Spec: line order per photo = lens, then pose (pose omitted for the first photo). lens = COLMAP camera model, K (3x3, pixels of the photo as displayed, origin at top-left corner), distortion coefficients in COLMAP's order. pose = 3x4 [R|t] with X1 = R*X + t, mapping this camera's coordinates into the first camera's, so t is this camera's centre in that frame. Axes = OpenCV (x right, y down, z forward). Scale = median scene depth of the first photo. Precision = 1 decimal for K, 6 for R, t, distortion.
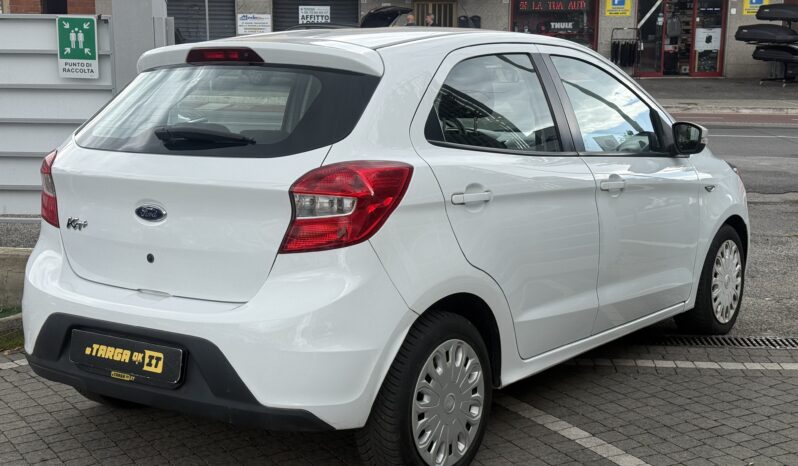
lens RADIAL K [[1123.4, 0, 394.8], [0, 1123.4, 232.8], [0, 0, 1]] dist [0.115080, 0.000000]
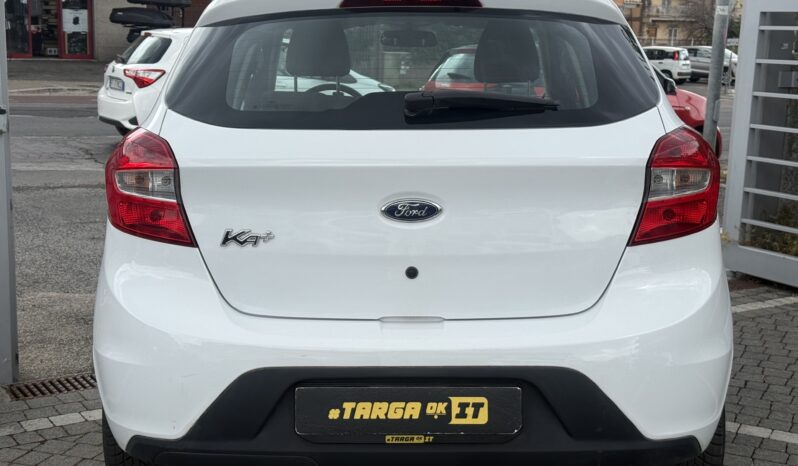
lens RADIAL K [[1123.4, 0, 392.9], [0, 1123.4, 229.4], [0, 0, 1]] dist [0.115080, 0.000000]
pose [[0.811772, -0.085131, 0.577736, -0.642924], [0.080056, 0.996200, 0.034307, -0.031264], [-0.578461, 0.018402, 0.815502, 0.413412]]
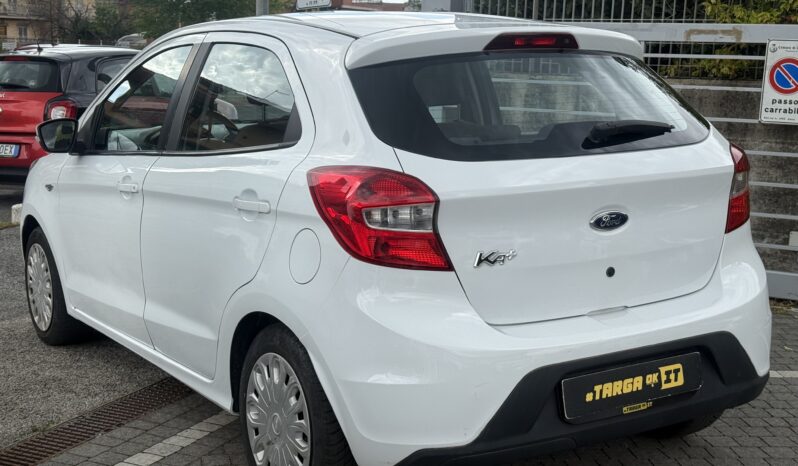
lens RADIAL K [[1123.4, 0, 396.5], [0, 1123.4, 232.0], [0, 0, 1]] dist [0.115080, 0.000000]
pose [[0.366925, -0.146743, 0.918603, -1.081399], [0.139782, 0.984965, 0.101510, -0.120985], [-0.919688, 0.091158, 0.381921, 0.813460]]
